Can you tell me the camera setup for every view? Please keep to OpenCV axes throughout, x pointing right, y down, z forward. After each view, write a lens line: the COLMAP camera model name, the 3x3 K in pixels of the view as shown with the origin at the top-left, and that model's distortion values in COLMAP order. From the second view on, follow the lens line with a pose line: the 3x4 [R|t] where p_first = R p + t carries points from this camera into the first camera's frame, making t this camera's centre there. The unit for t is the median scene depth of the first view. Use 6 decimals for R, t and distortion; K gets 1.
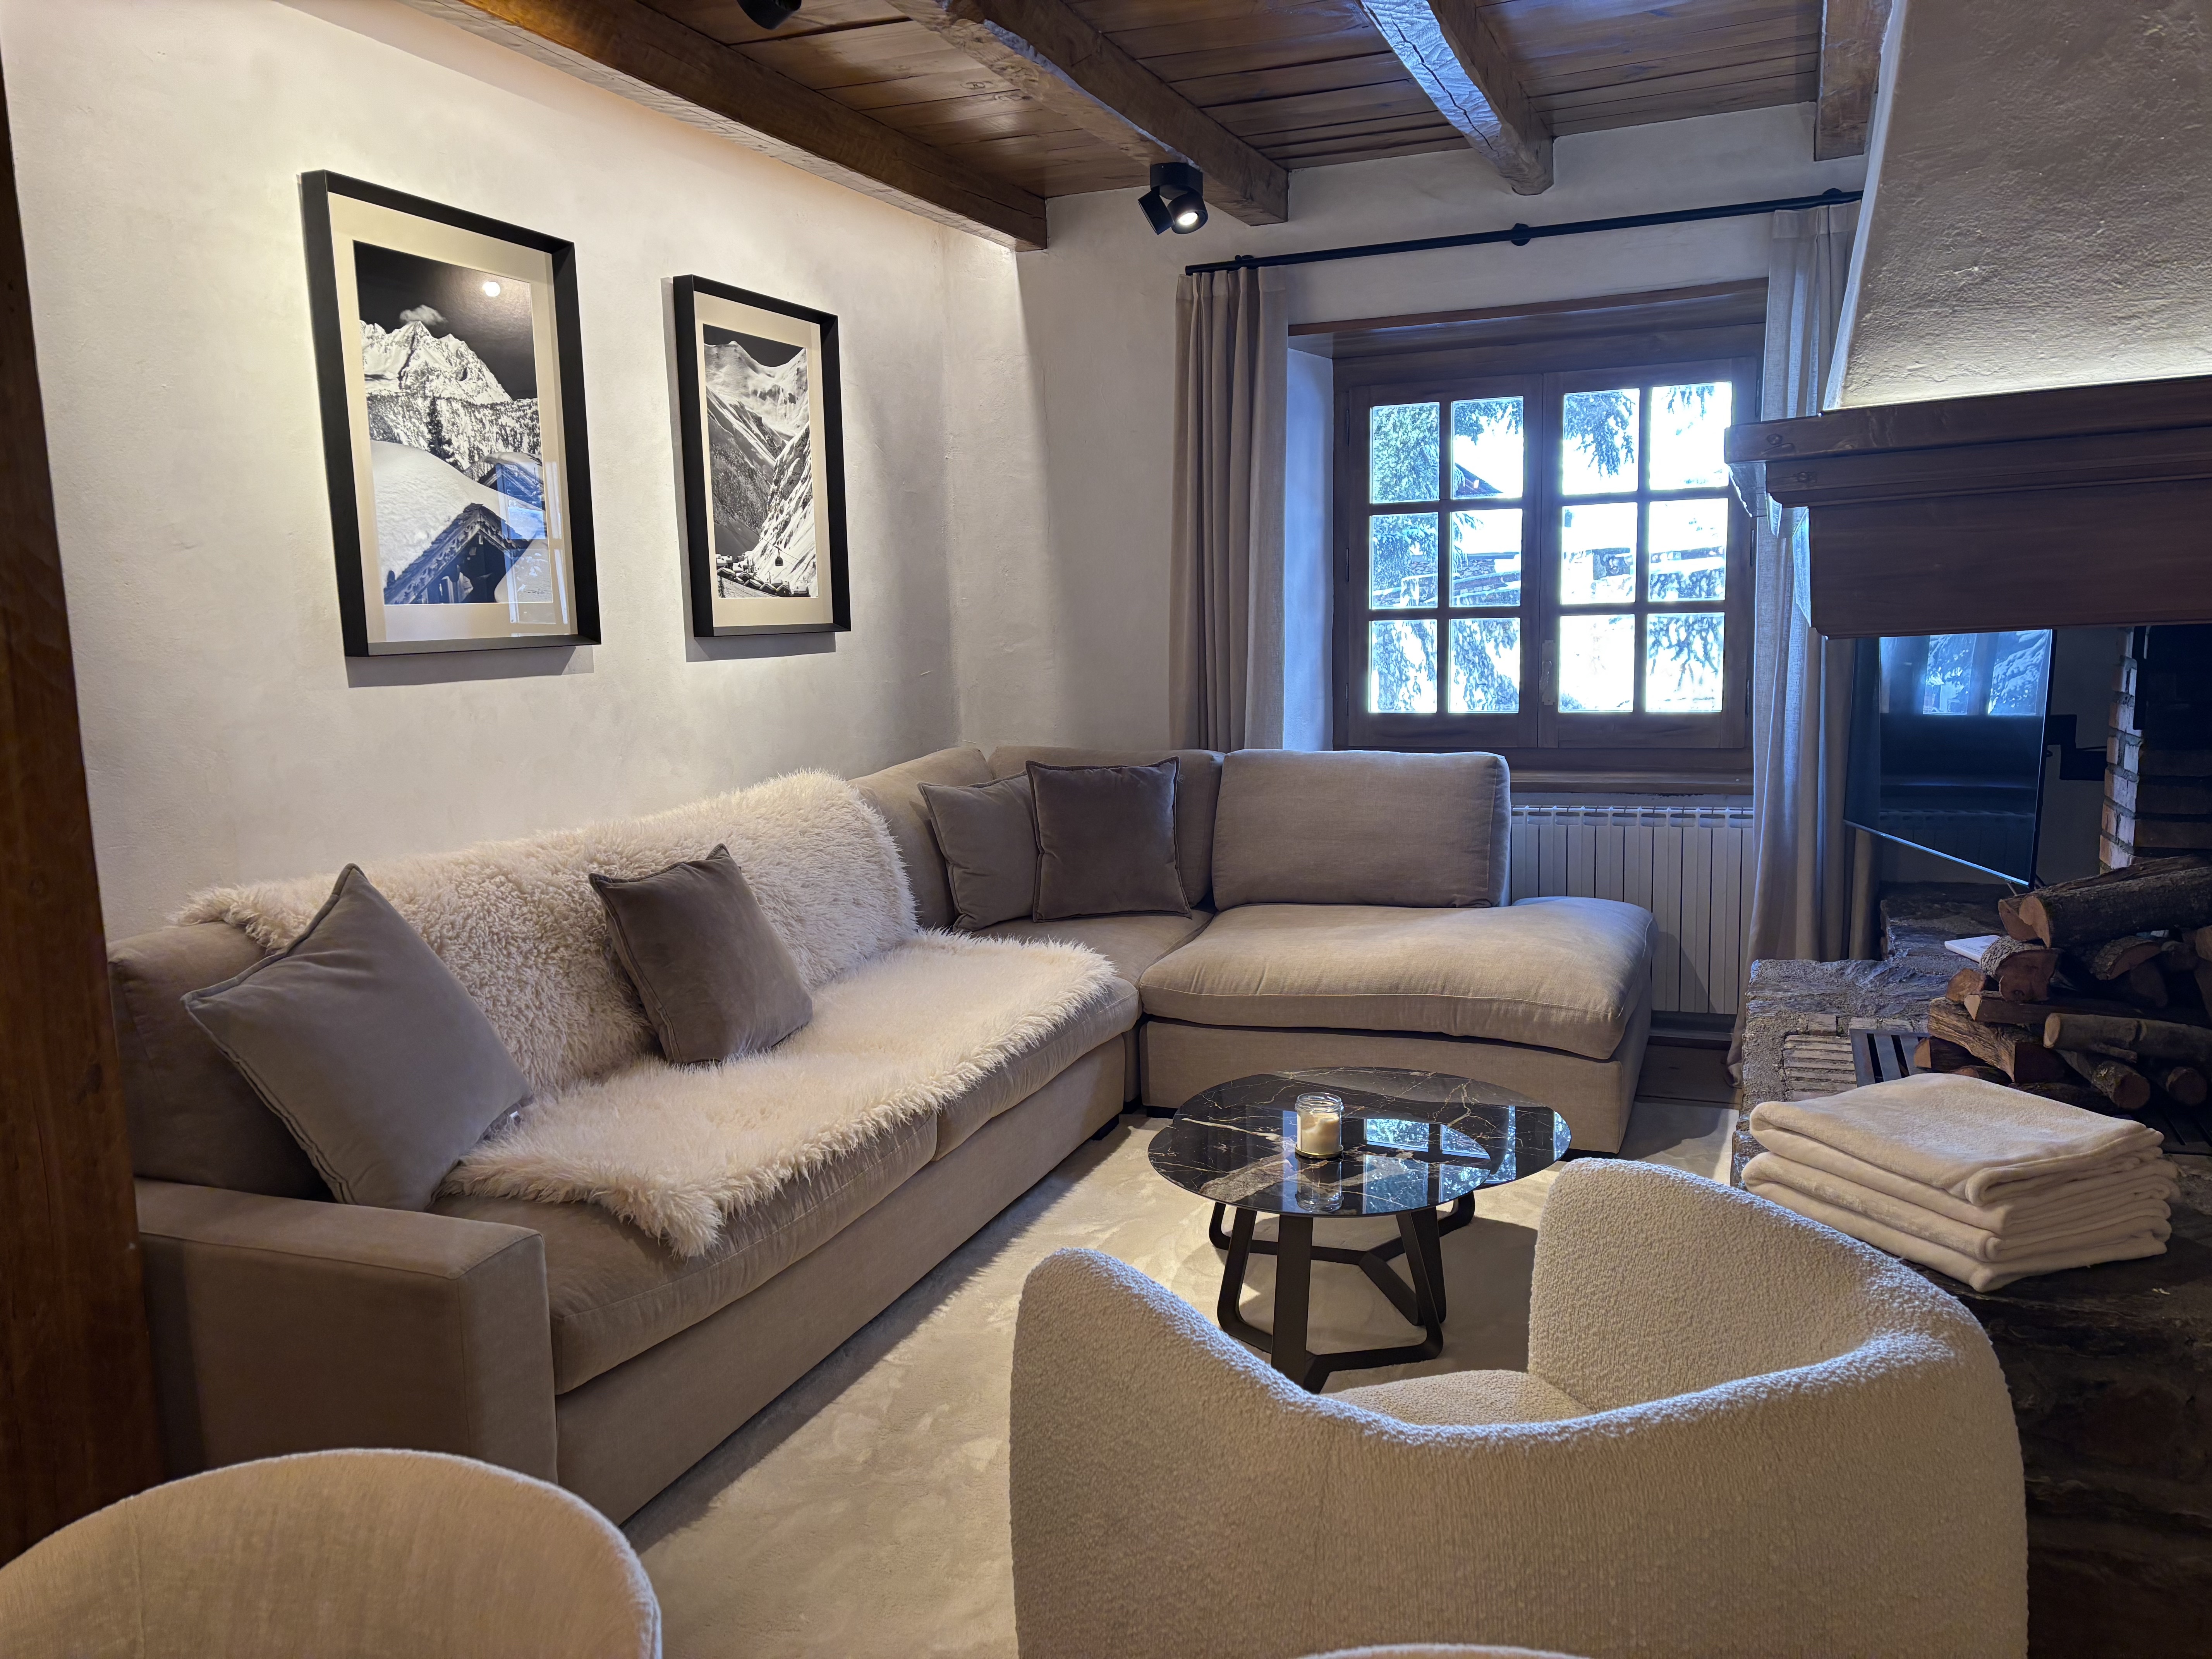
lens RADIAL K [[1726.2, 0, 1106.0], [0, 1726.2, 829.5], [0, 0, 1]] dist [0.028632, 0.004742]
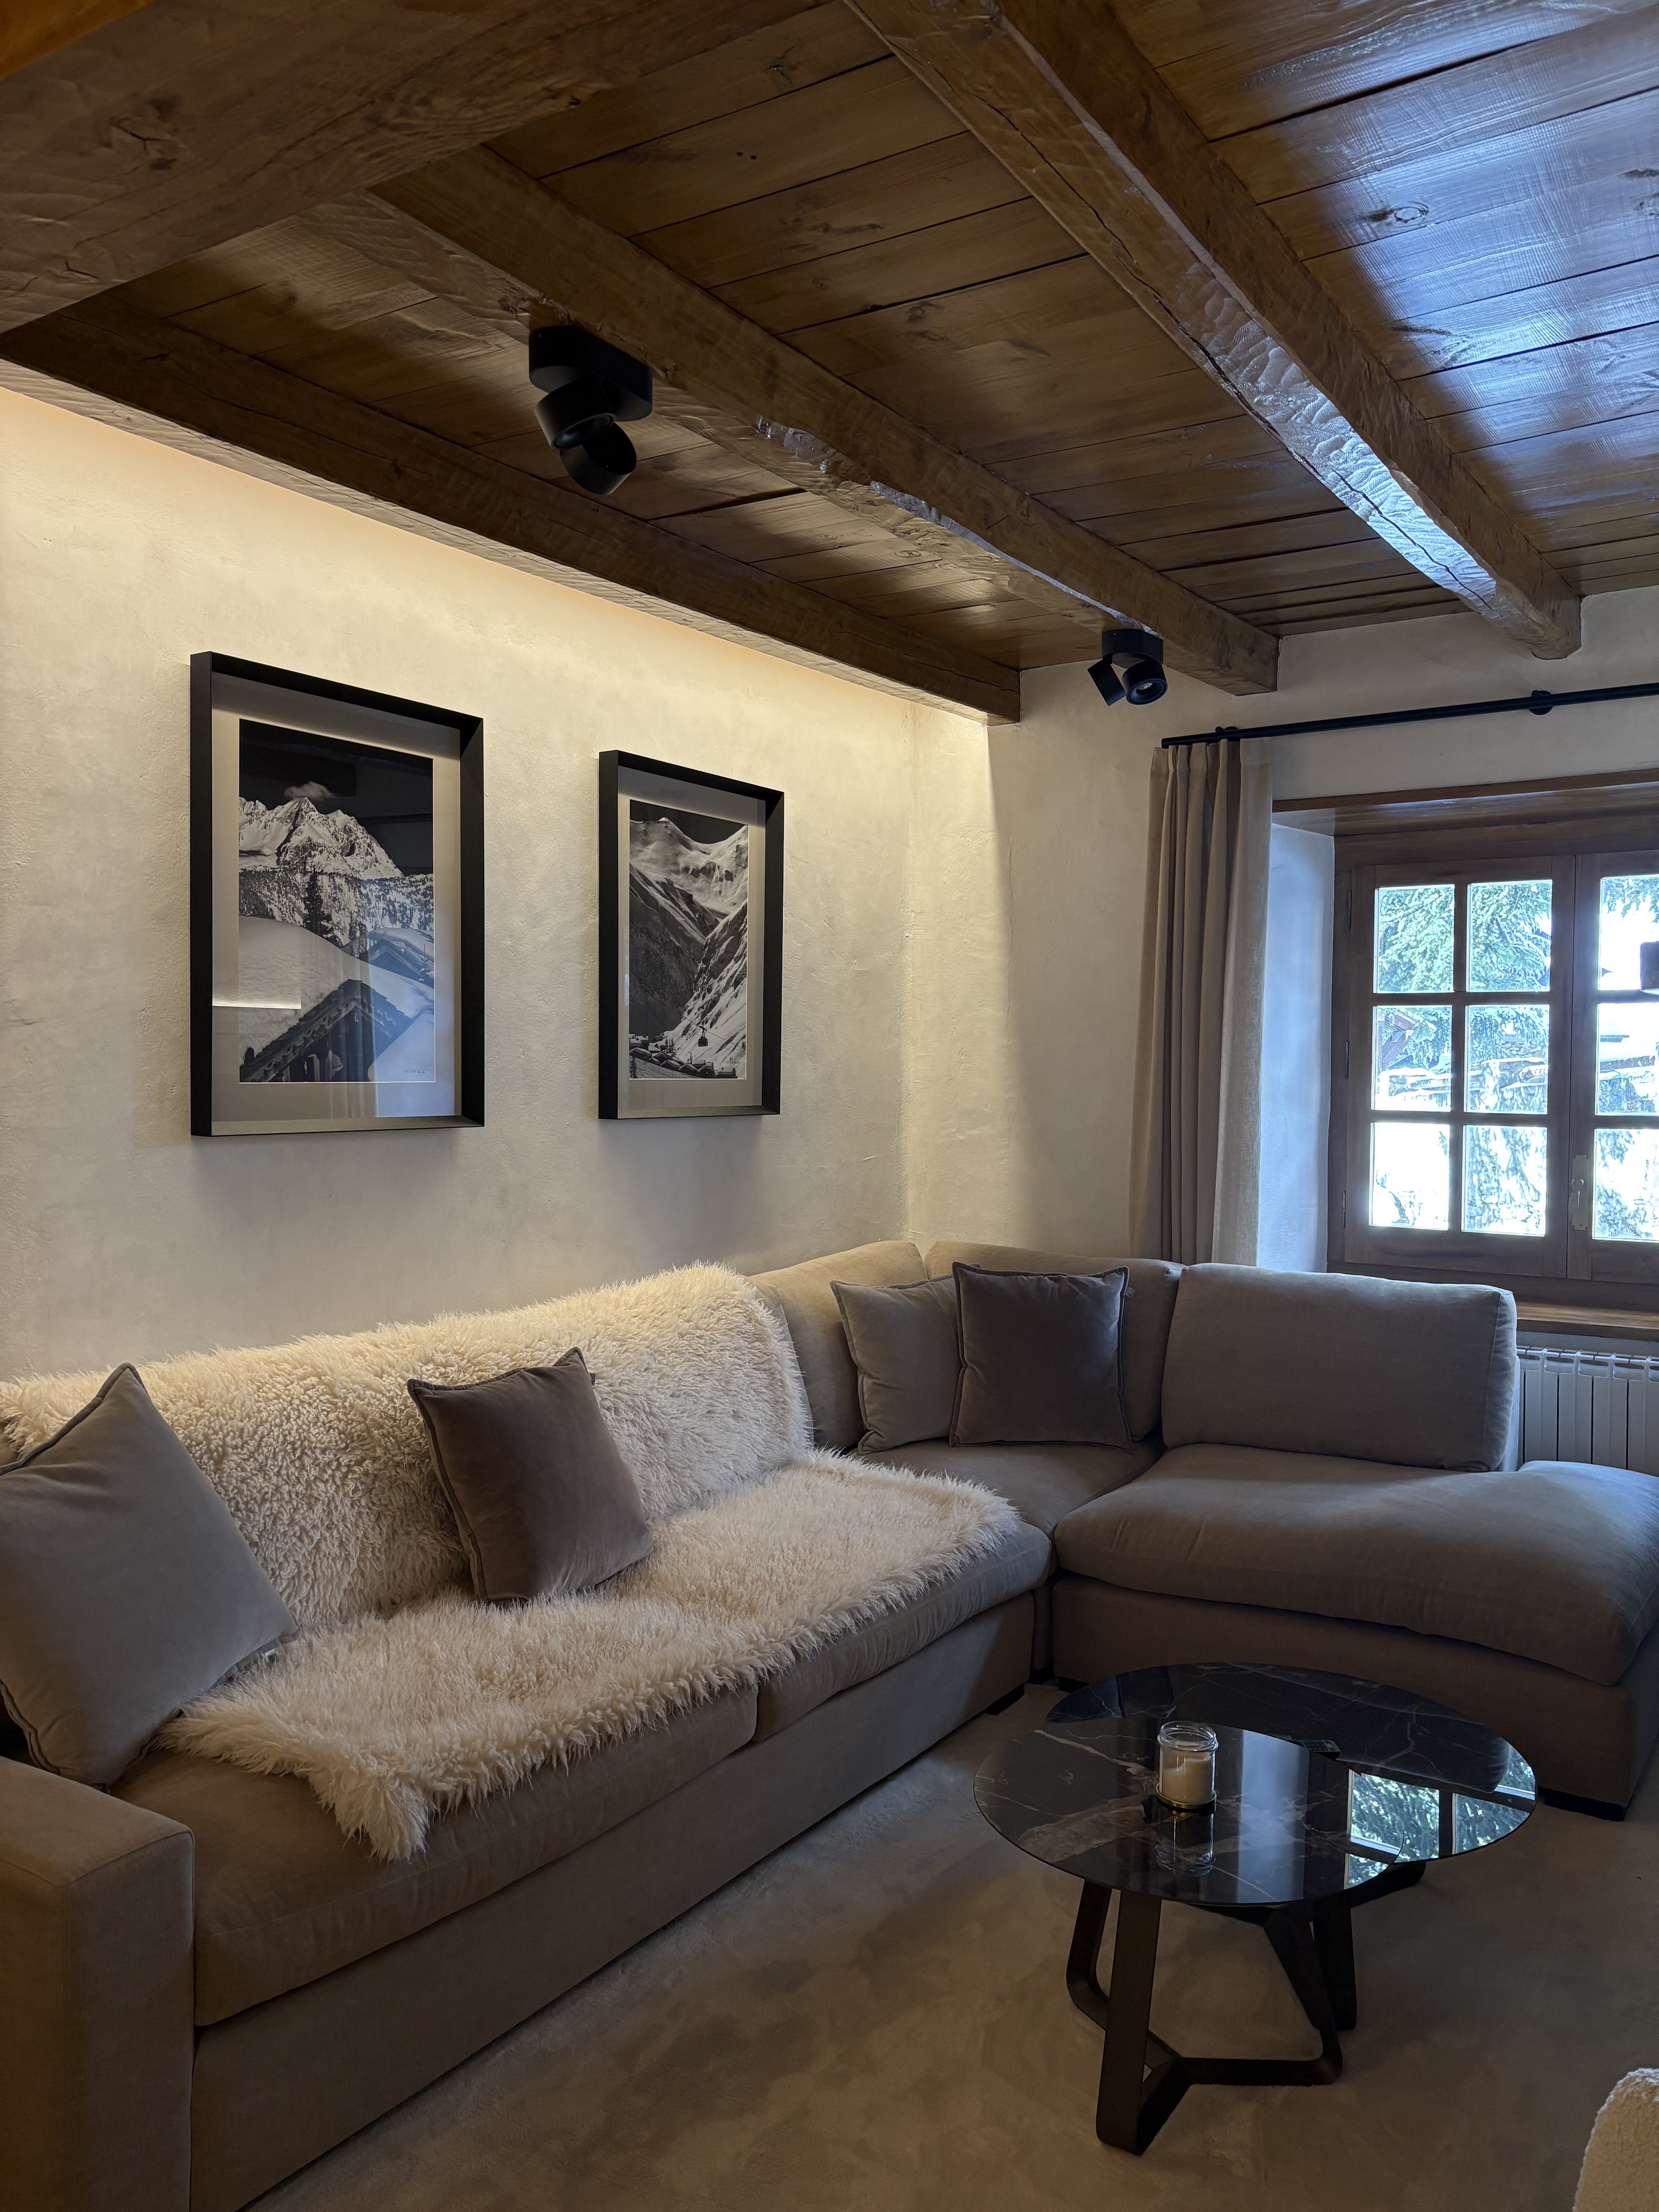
lens RADIAL K [[1717.1, 0, 829.5], [0, 1717.1, 1106.0], [0, 0, 1]] dist [0.107730, -0.249614]
pose [[0.979009, 0.038564, -0.200137, 0.083863], [-0.059610, 0.993178, -0.100222, -0.033383], [0.194906, 0.110048, 0.974629, 0.106355]]
